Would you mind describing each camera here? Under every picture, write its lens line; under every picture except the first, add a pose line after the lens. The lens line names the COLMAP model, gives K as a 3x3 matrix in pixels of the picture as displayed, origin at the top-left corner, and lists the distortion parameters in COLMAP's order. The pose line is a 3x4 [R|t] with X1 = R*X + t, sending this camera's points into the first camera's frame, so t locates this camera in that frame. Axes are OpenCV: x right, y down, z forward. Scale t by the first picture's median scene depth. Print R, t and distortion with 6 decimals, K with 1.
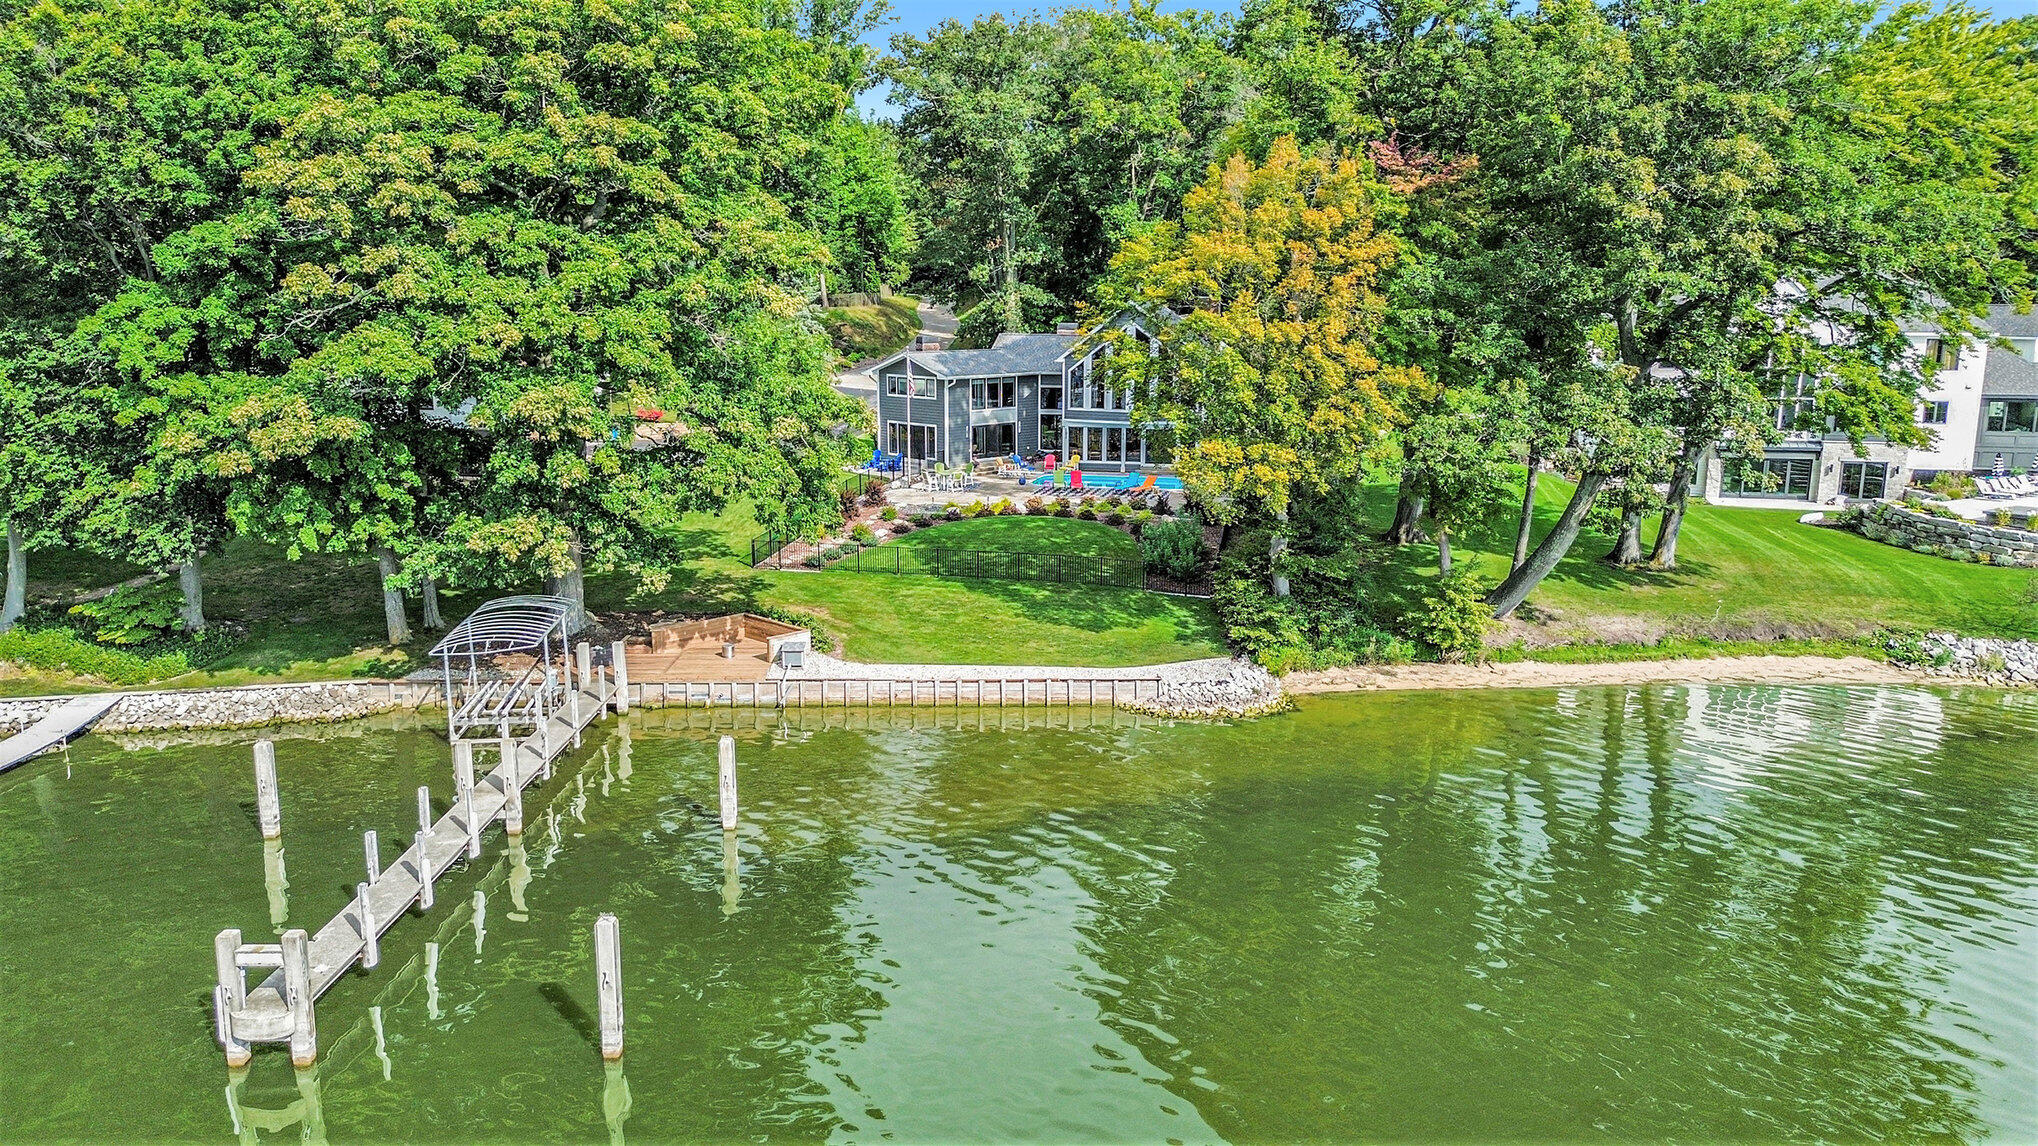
lens RADIAL K [[1450.0, 0, 1027.5], [0, 1450.0, 573.6], [0, 0, 1]] dist [0.037155, -0.003949]
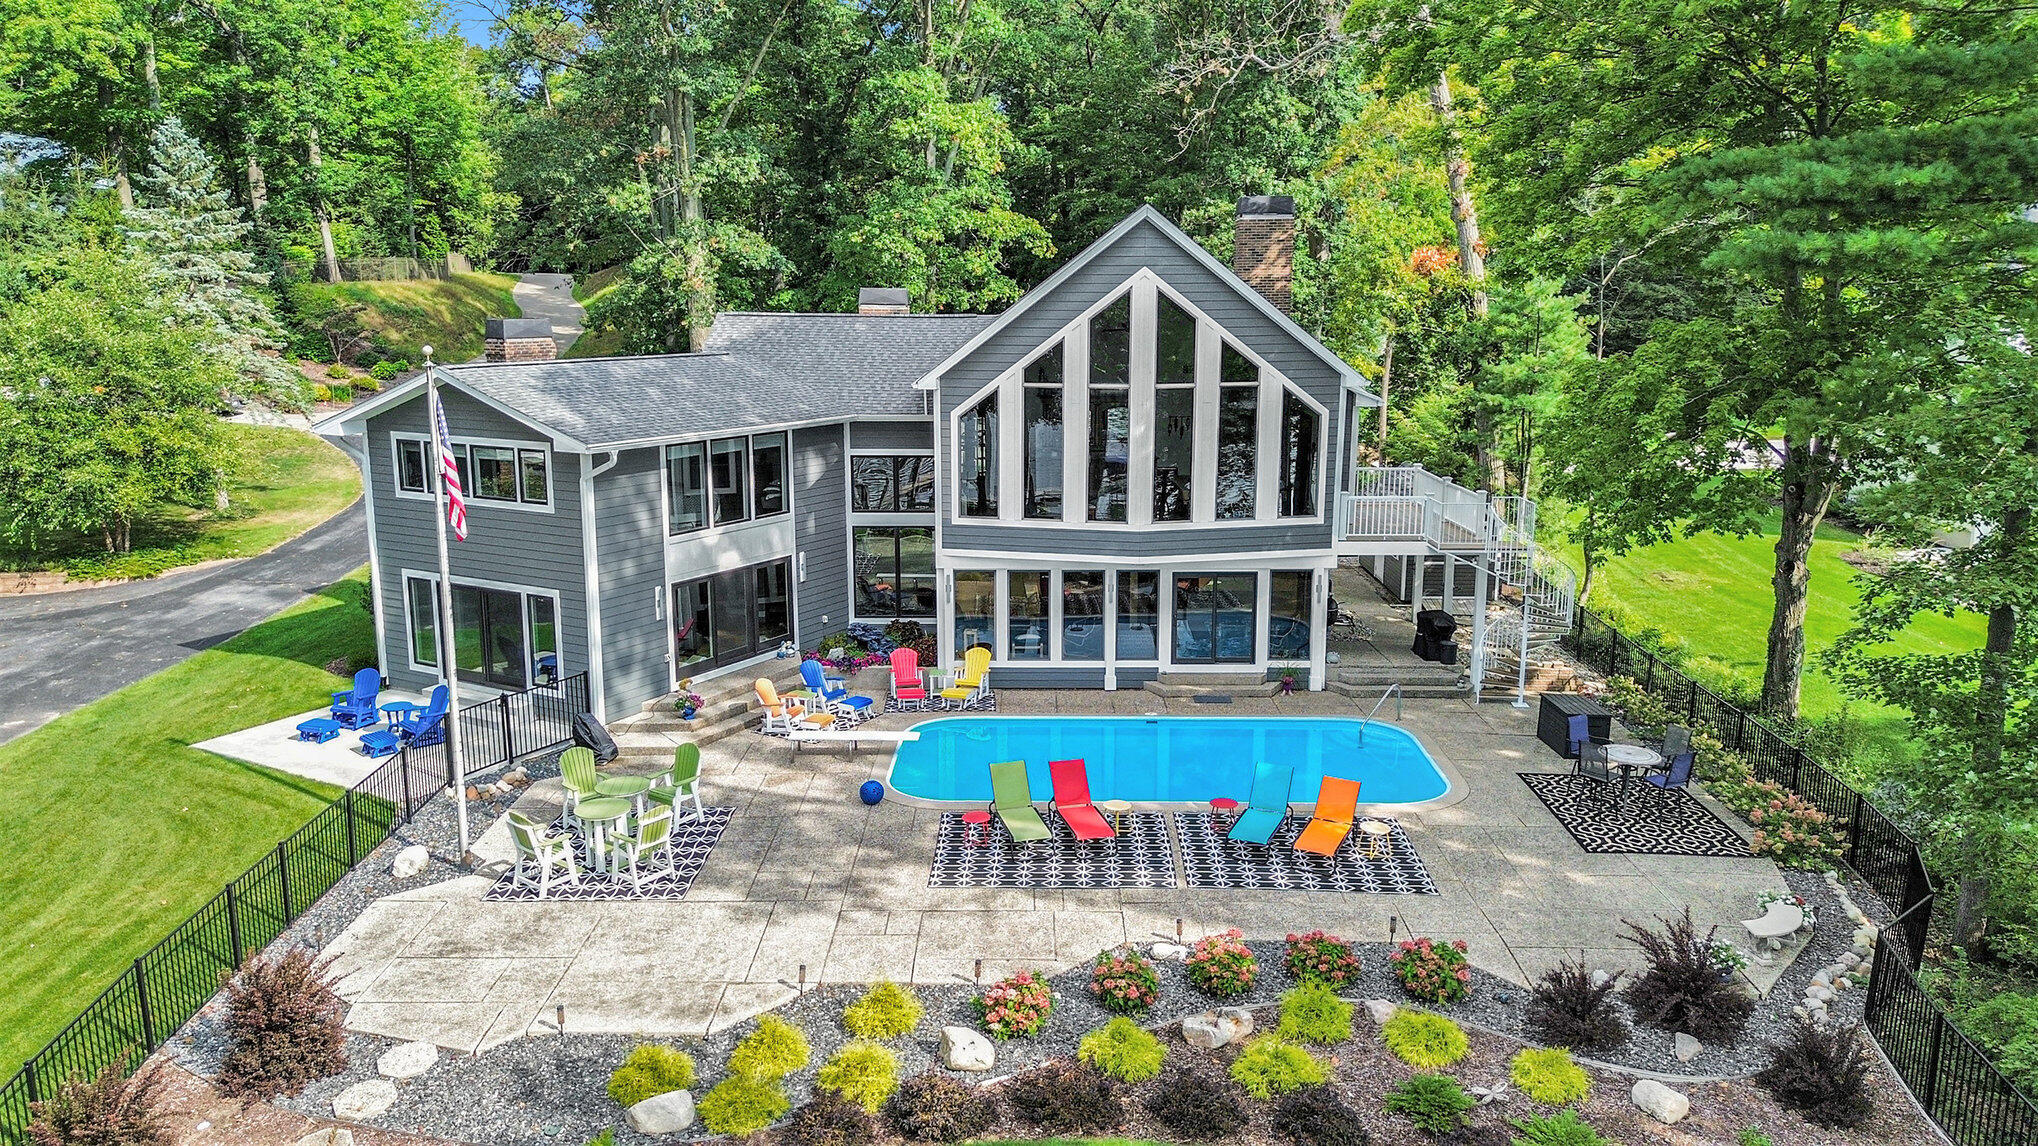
lens RADIAL K [[1450.0, 0, 1027.5], [0, 1450.0, 573.6], [0, 0, 1]] dist [0.037155, -0.003949]
pose [[0.968336, -0.048490, 0.244897, -0.069866], [0.048863, 0.998795, 0.004557, -0.175129], [-0.244823, 0.007554, 0.969538, 1.131579]]
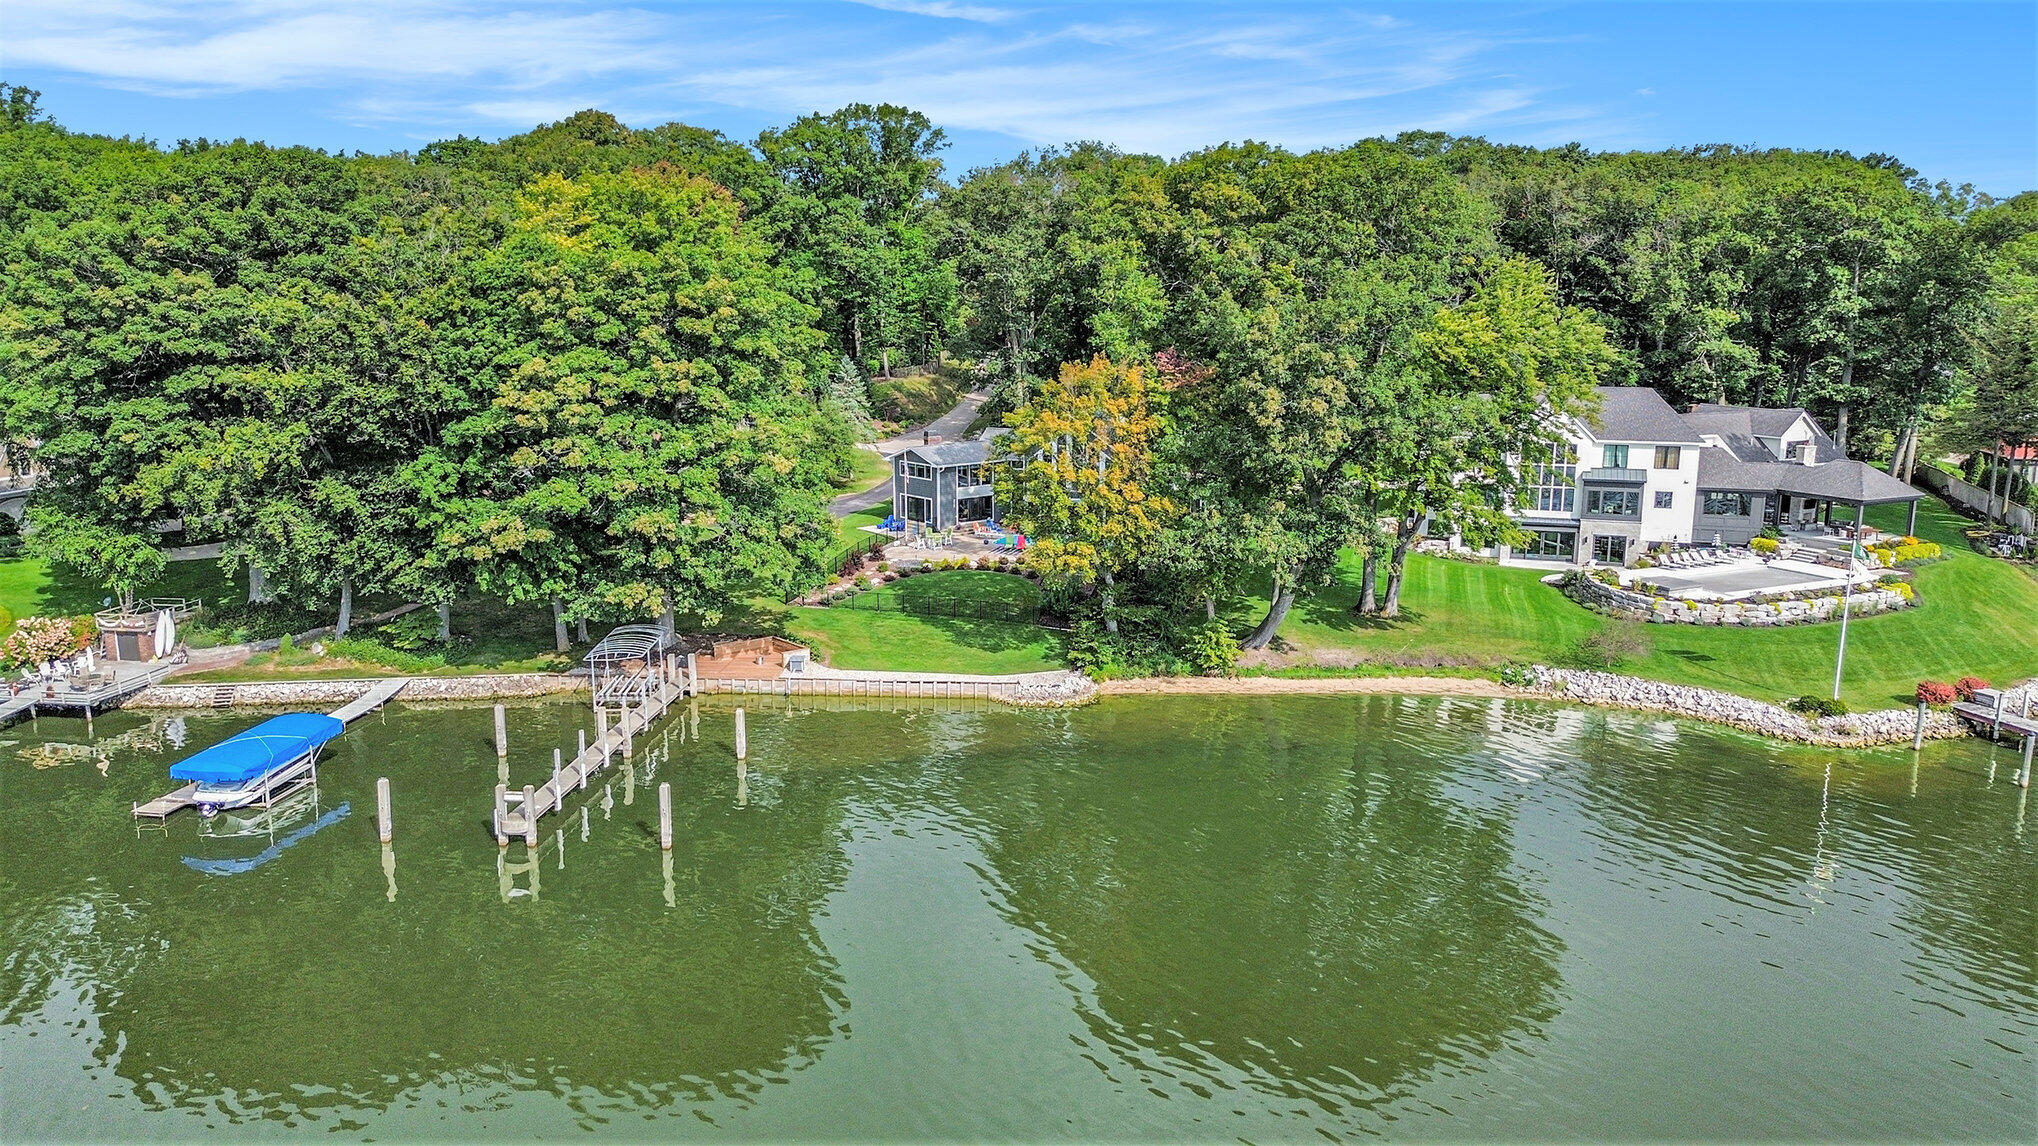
lens RADIAL K [[1434.3, 0, 1033.5], [0, 1434.3, 572.1], [0, 0, 1]] dist [0.049415, -0.003148]
pose [[0.996916, 0.016841, -0.076652, 0.241584], [-0.017020, 0.999854, -0.001679, -0.052236], [0.076613, 0.002979, 0.997056, -0.636720]]
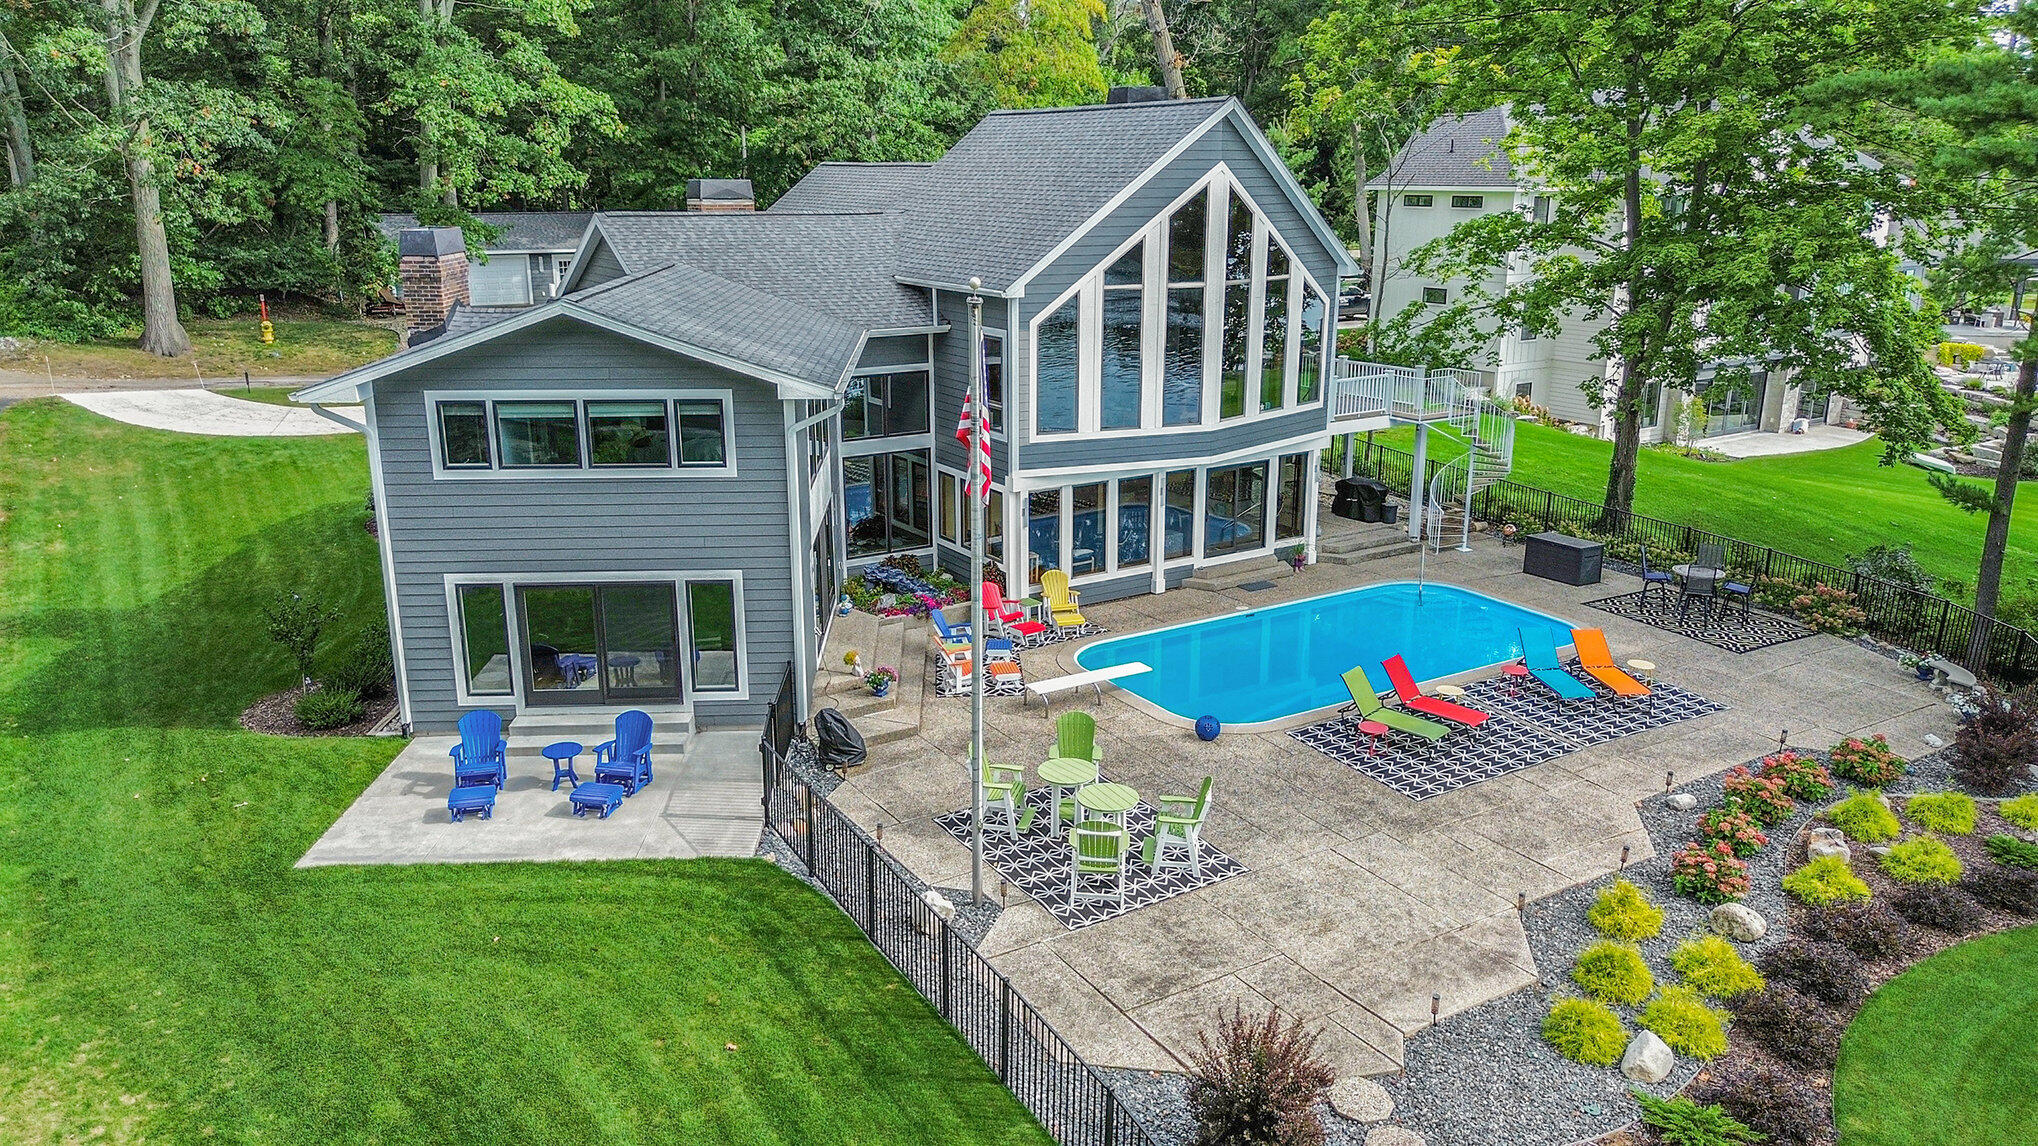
lens RADIAL K [[1450.0, 0, 1027.5], [0, 1450.0, 573.6], [0, 0, 1]] dist [0.037155, -0.003949]
pose [[0.682578, -0.199384, 0.703089, -0.359334], [0.142537, 0.979909, 0.139507, -0.223414], [-0.716778, 0.004992, 0.697283, 1.332819]]
